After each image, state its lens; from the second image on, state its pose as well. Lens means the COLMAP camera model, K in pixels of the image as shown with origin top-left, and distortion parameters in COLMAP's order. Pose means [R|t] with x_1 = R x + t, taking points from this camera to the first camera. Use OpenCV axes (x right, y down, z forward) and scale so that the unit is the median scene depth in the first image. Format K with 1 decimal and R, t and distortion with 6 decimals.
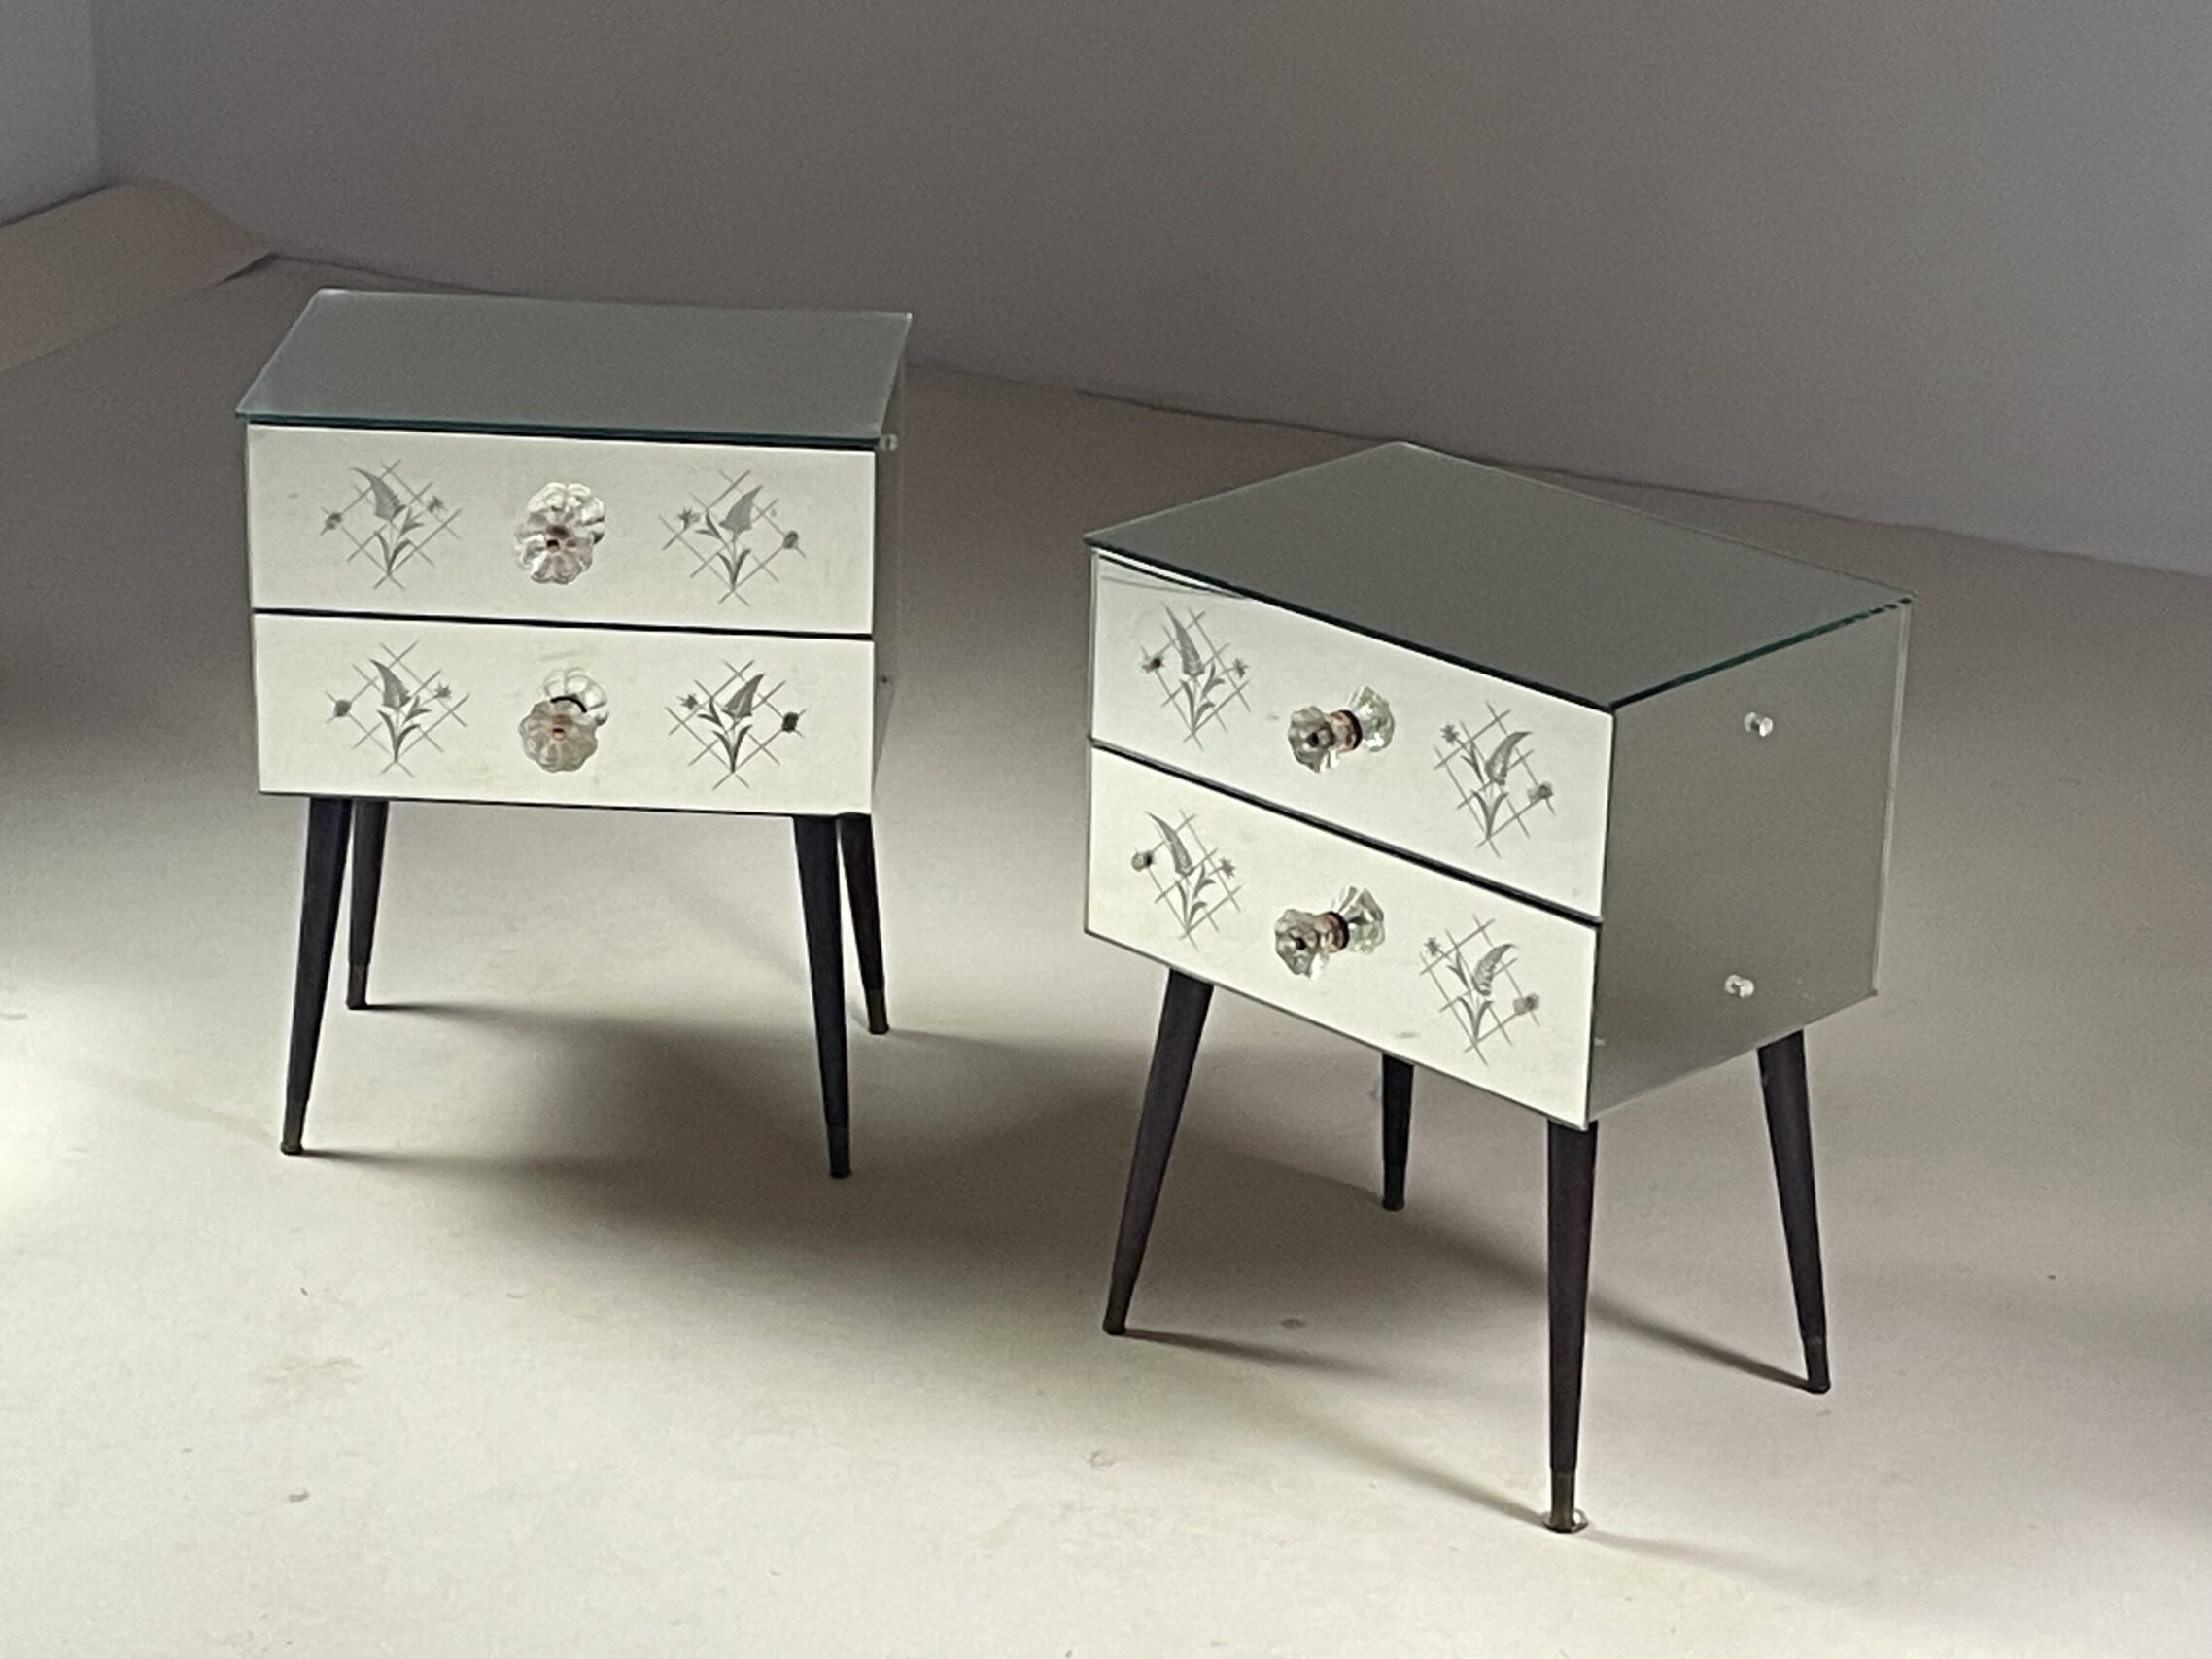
lens RADIAL K [[5439.3, 0, 1120.8], [0, 5439.3, 824.9], [0, 0, 1]] dist [0.219571, 0.000000]
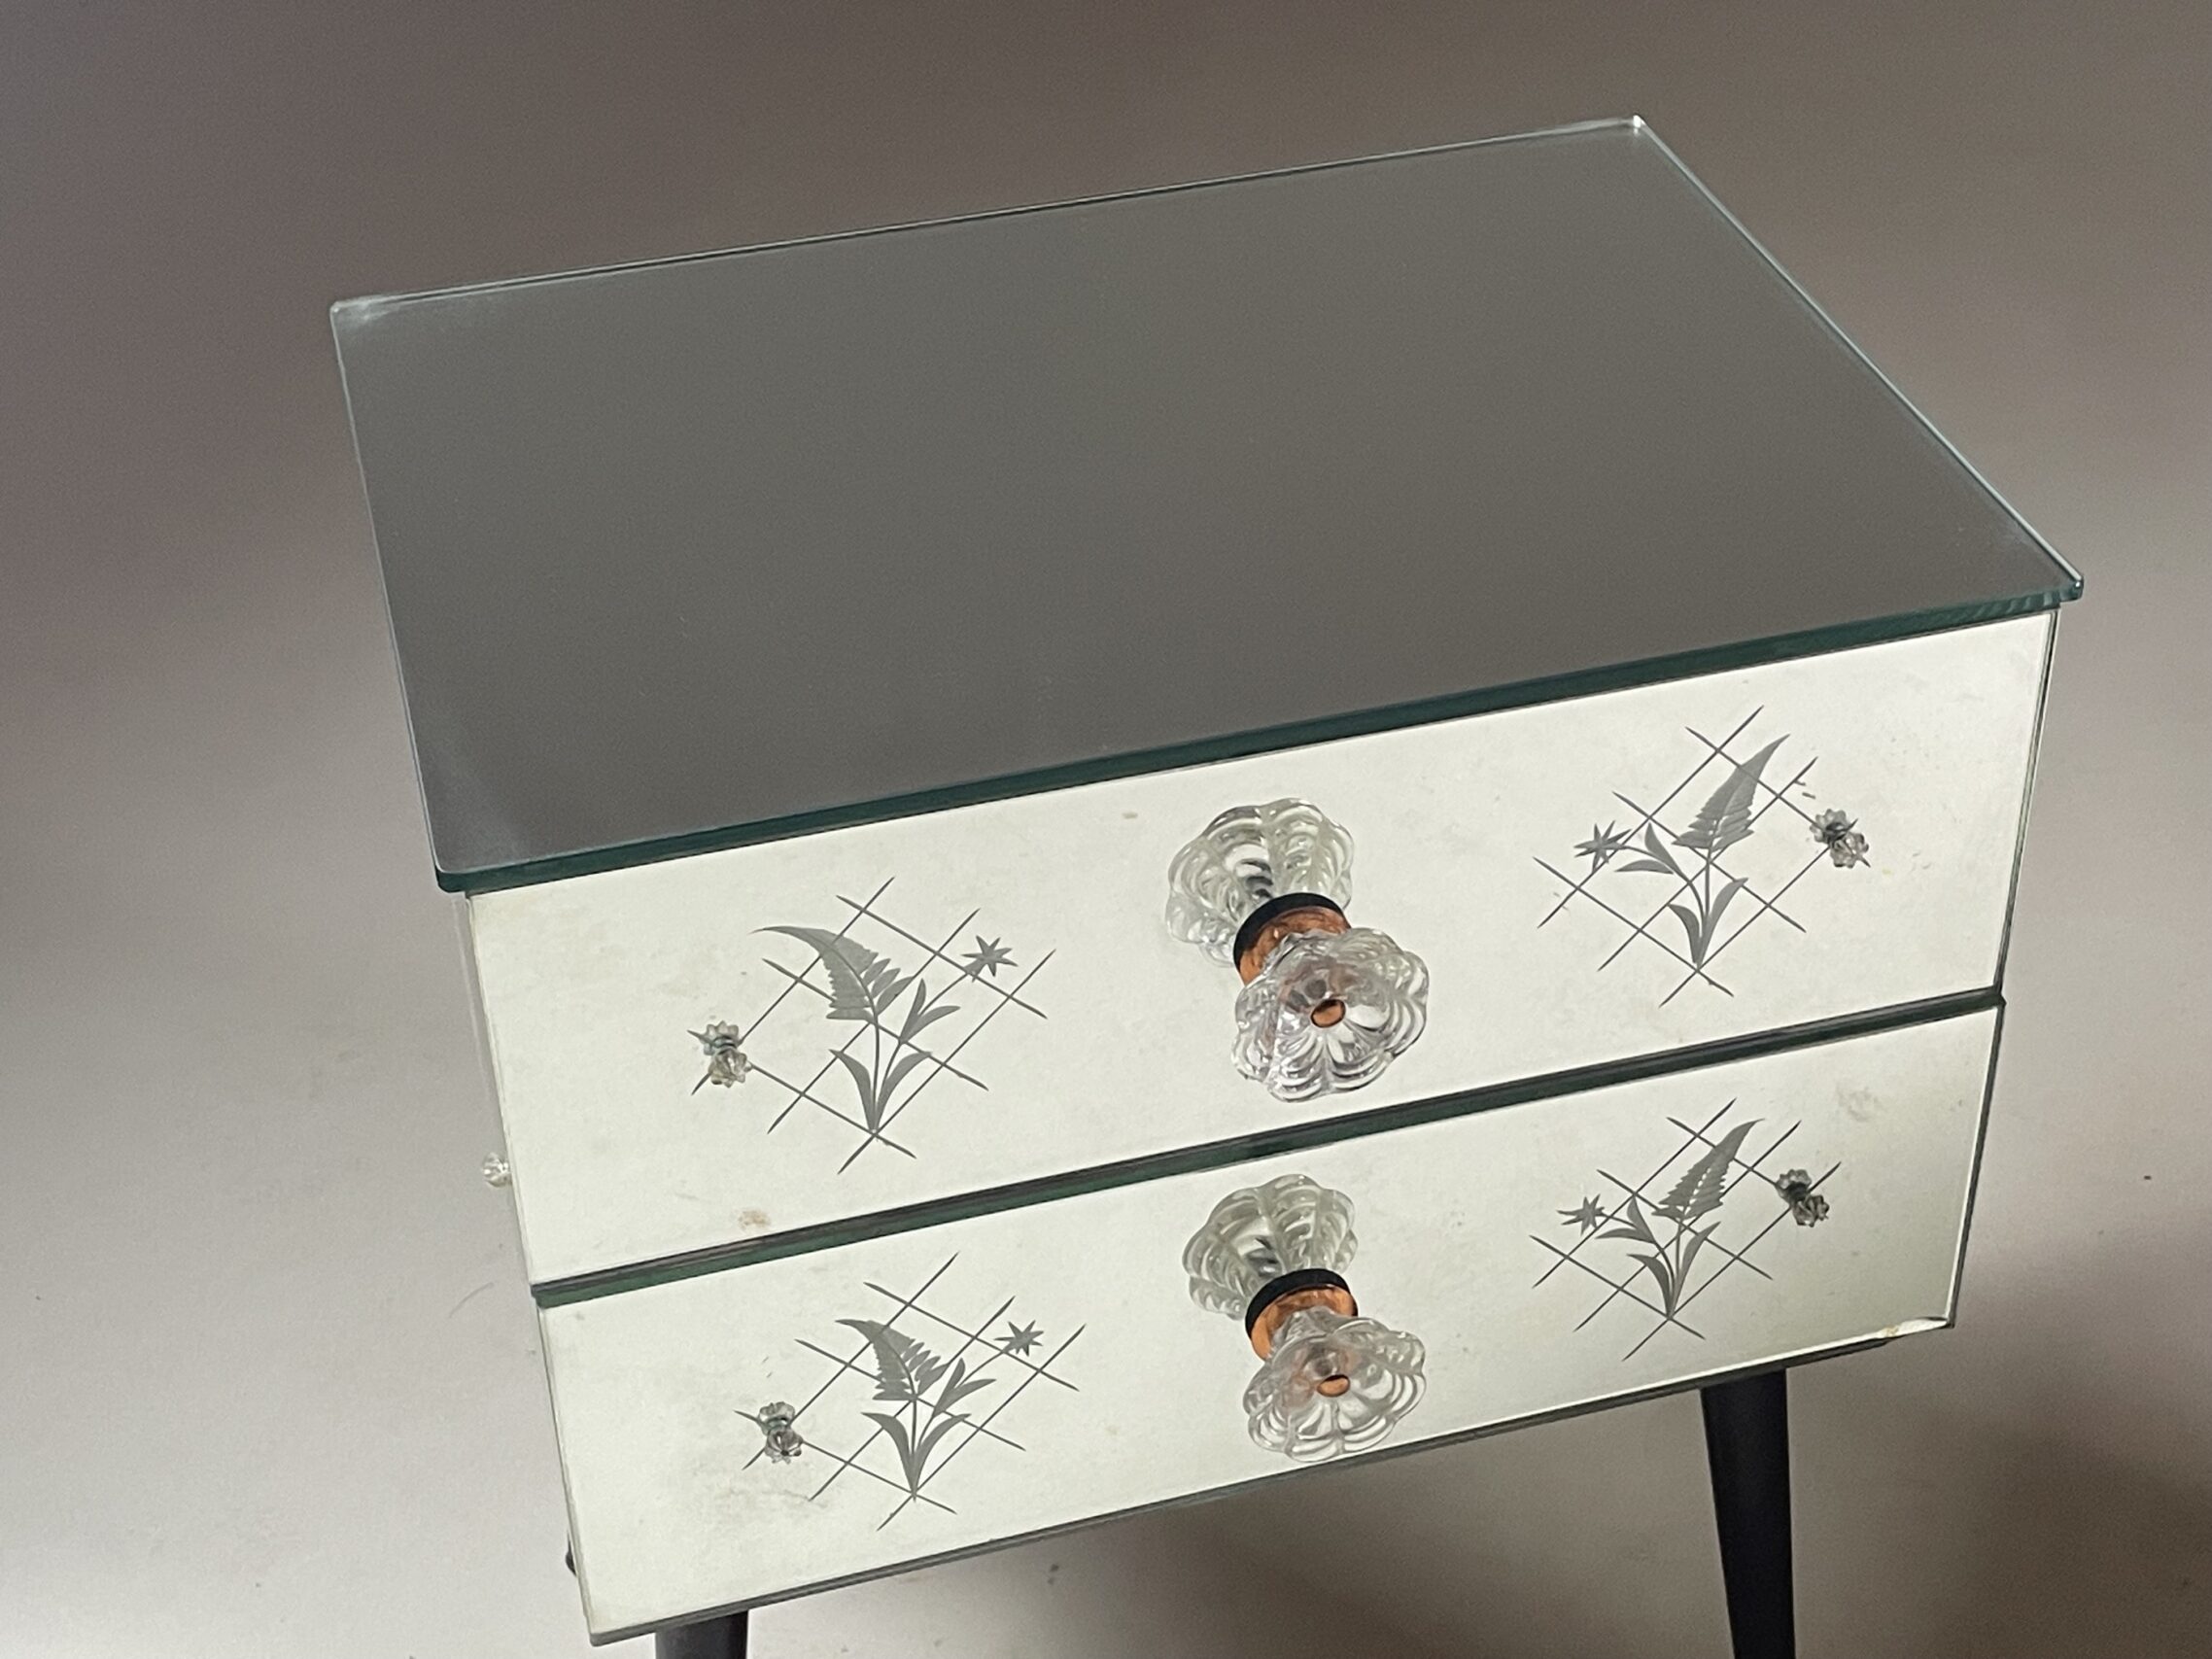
lens RADIAL K [[3585.3, 0, 1217.4], [0, 3585.3, 838.4], [0, 0, 1]] dist [0.091857, 0.000000]
pose [[0.942812, -0.227277, 0.243823, -0.169256], [0.157116, 0.948150, 0.276273, -0.133271], [-0.293972, -0.222165, 0.929636, 0.762773]]
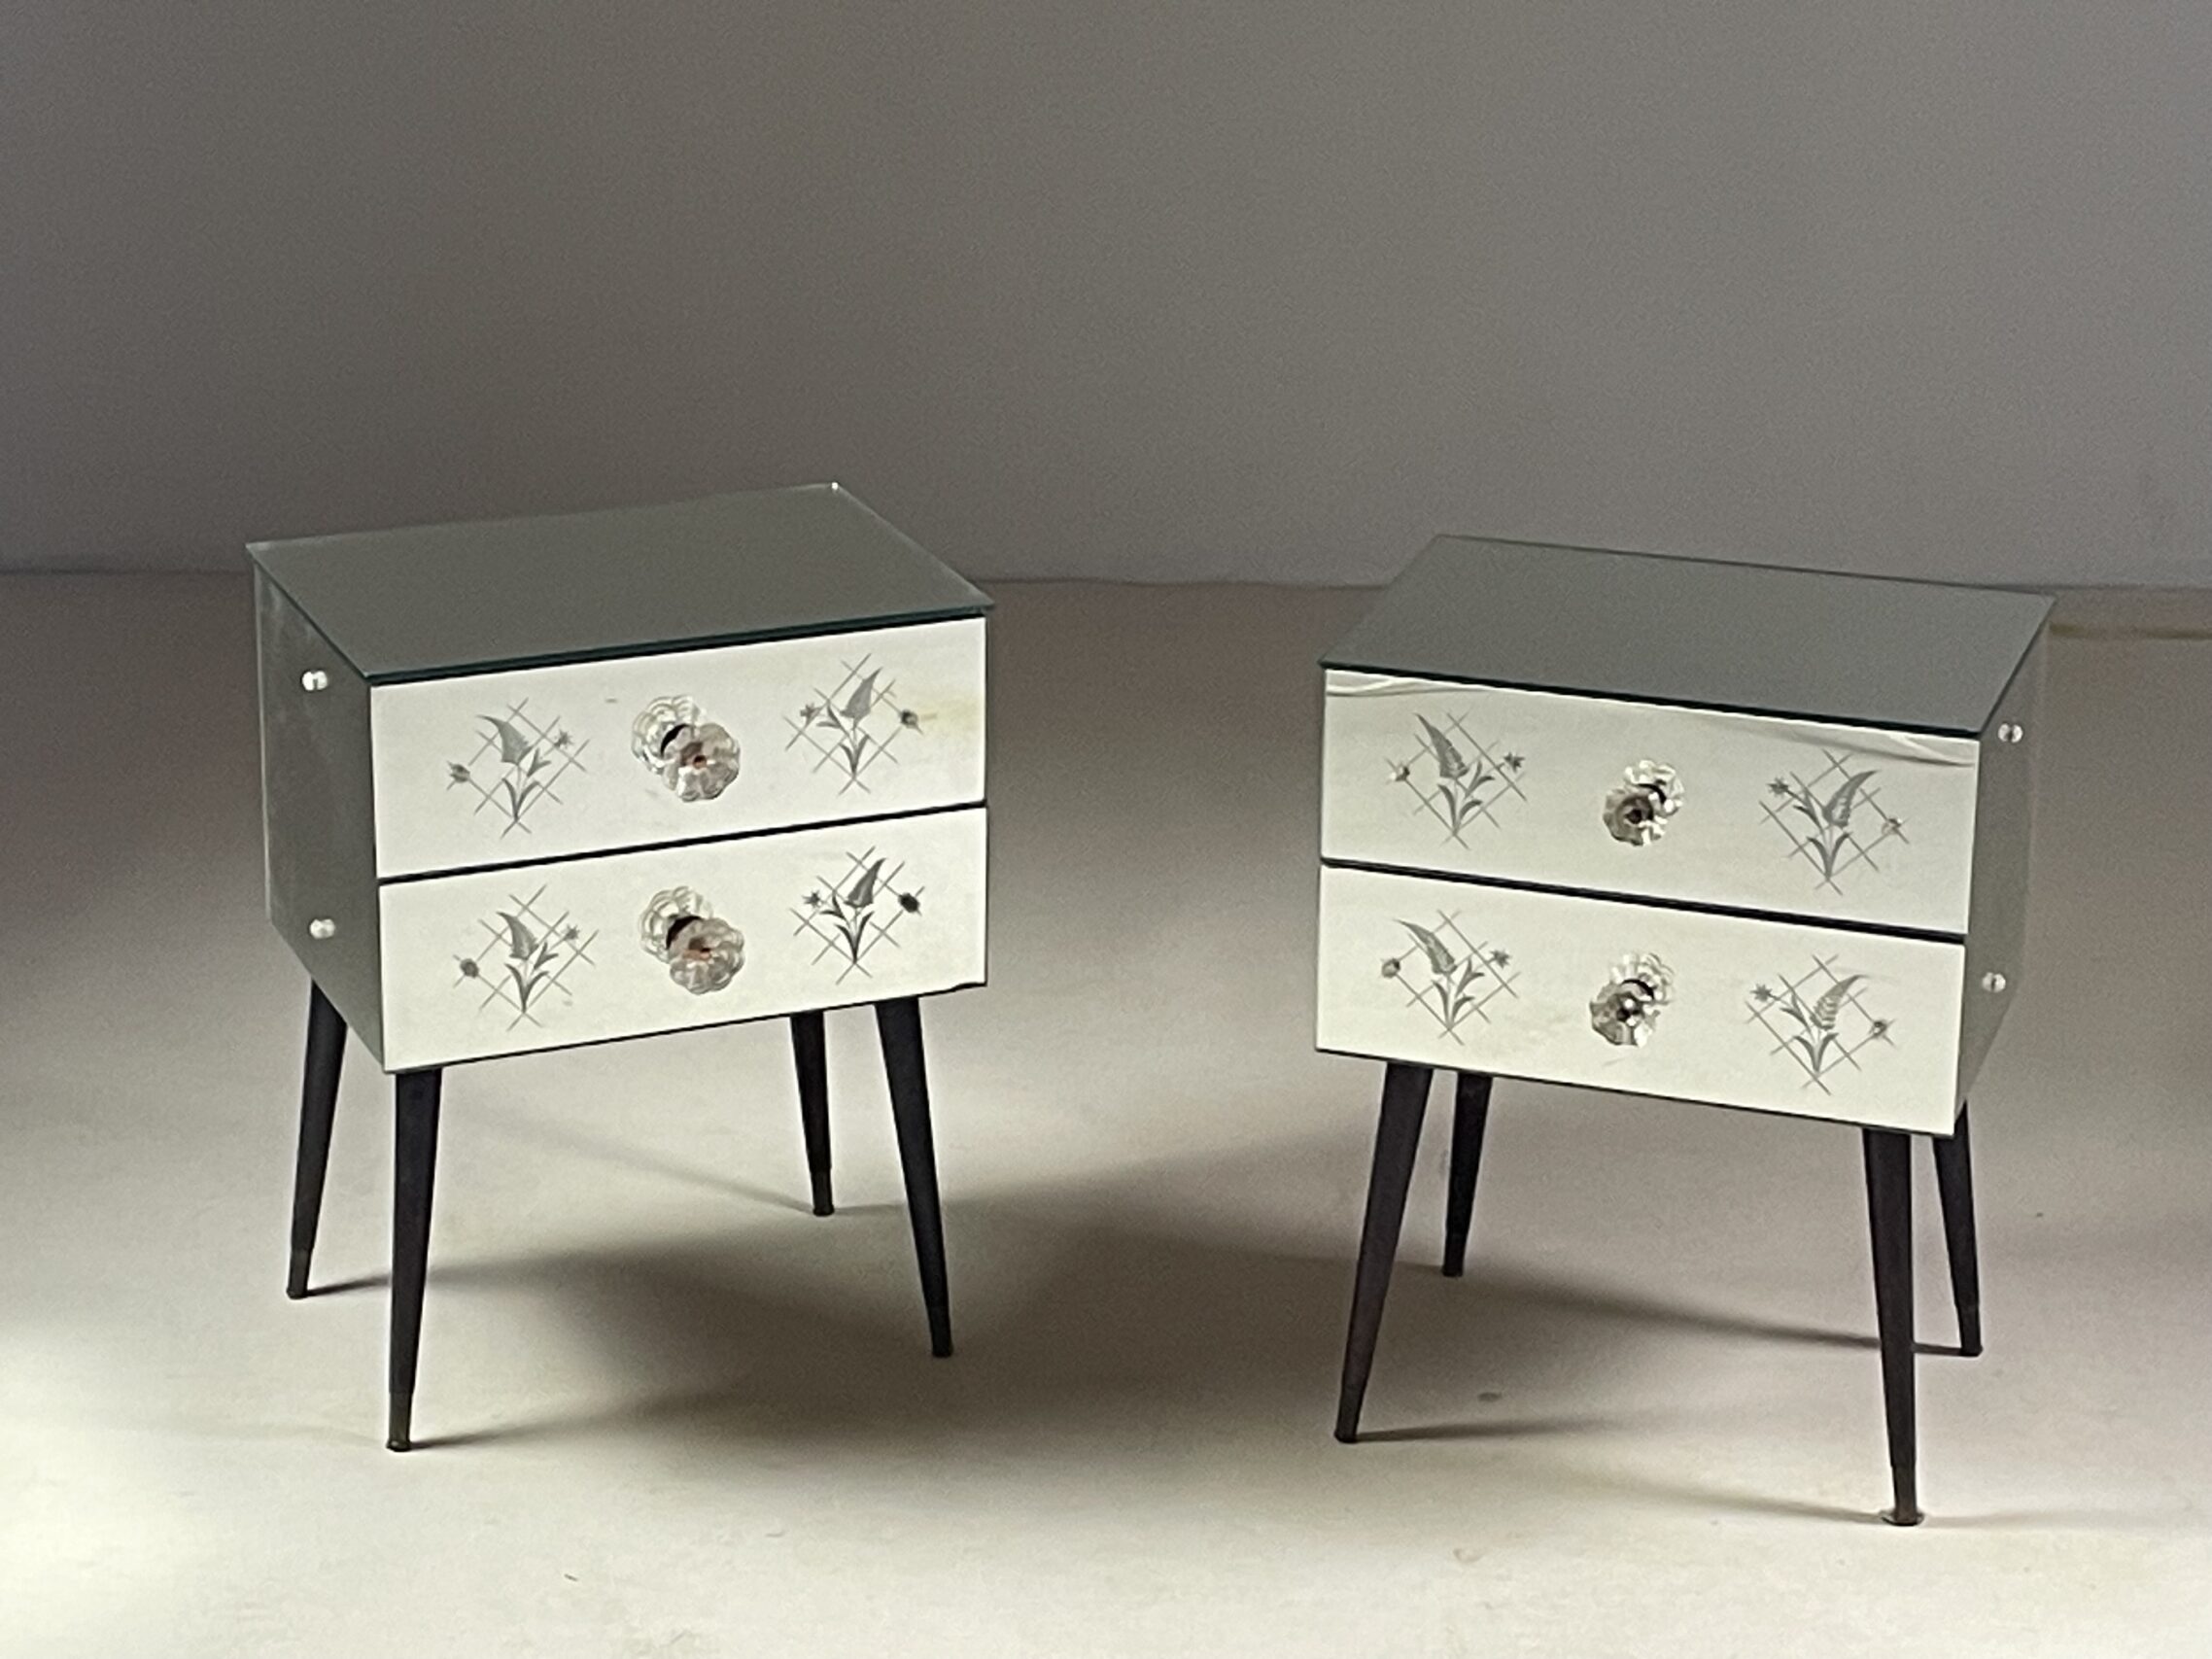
lens RADIAL K [[5439.3, 0, 1111.1], [0, 5439.3, 823.3], [0, 0, 1]] dist [0.219571, 0.000000]
pose [[0.898784, -0.162161, 0.407297, -0.430974], [0.169615, 0.985346, 0.018014, -0.045047], [-0.404250, 0.052893, 0.913118, 0.086606]]
